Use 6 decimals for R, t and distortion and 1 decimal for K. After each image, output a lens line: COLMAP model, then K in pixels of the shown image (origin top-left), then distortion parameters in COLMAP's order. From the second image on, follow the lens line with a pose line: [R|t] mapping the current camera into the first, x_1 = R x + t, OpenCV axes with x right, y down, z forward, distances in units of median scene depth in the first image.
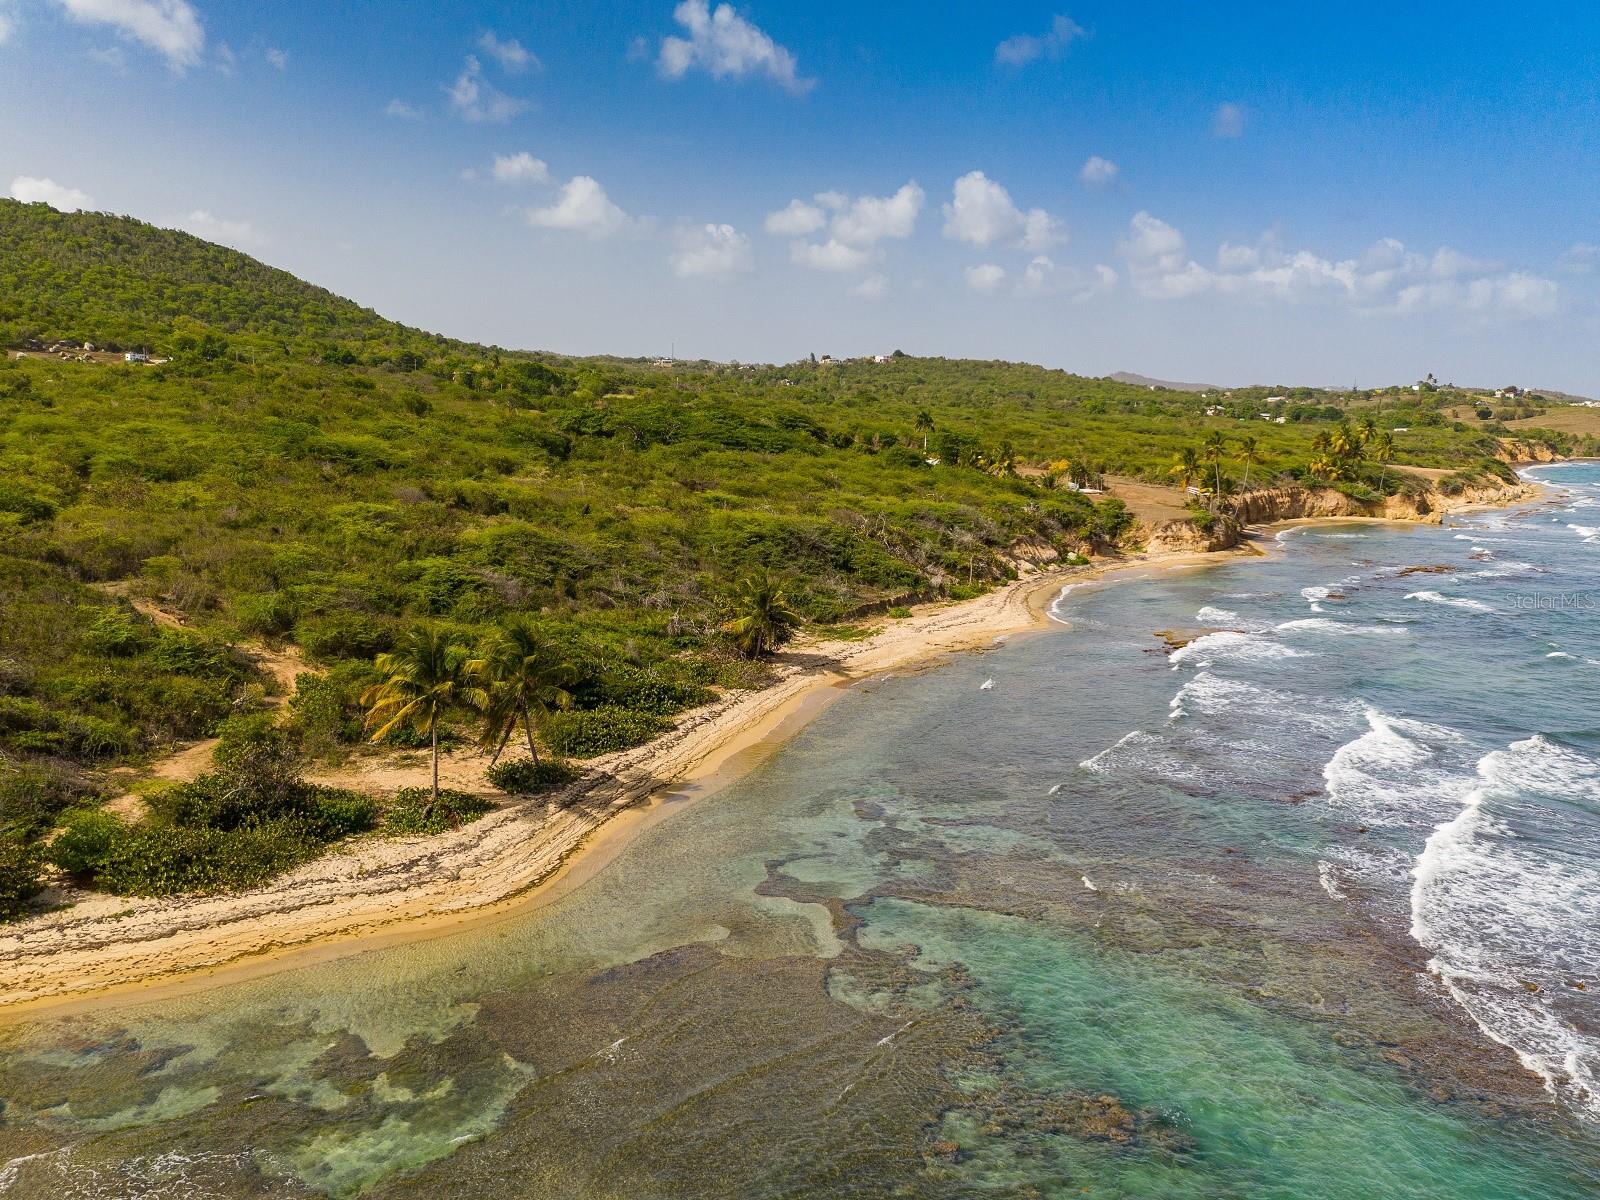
lens RADIAL K [[1293.6, 0, 792.8], [0, 1293.6, 588.0], [0, 0, 1]] dist [-0.005772, 0.010524]
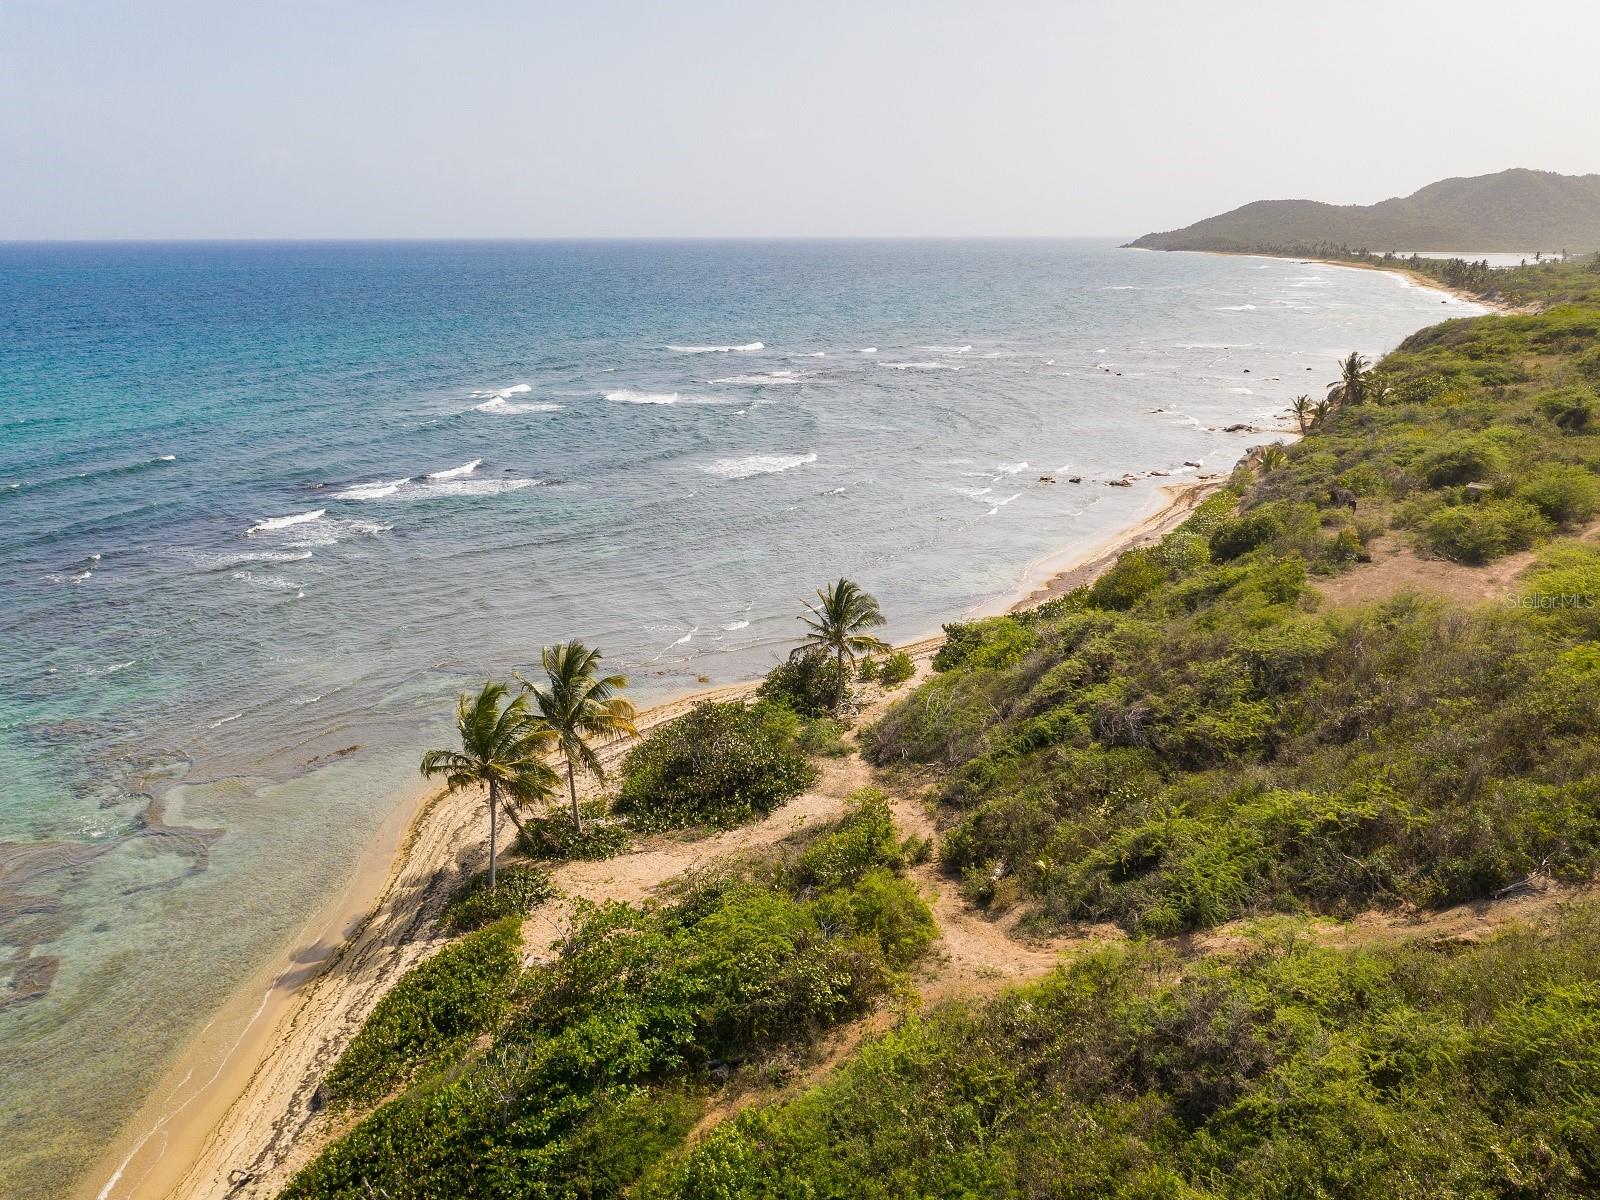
lens RADIAL K [[1293.6, 0, 787.6], [0, 1293.6, 603.5], [0, 0, 1]] dist [-0.005772, 0.010524]
pose [[-0.960783, 0.089511, -0.262456, -0.194962], [-0.023128, 0.917305, 0.397514, -0.357227], [0.276334, 0.387994, -0.879261, 1.801724]]
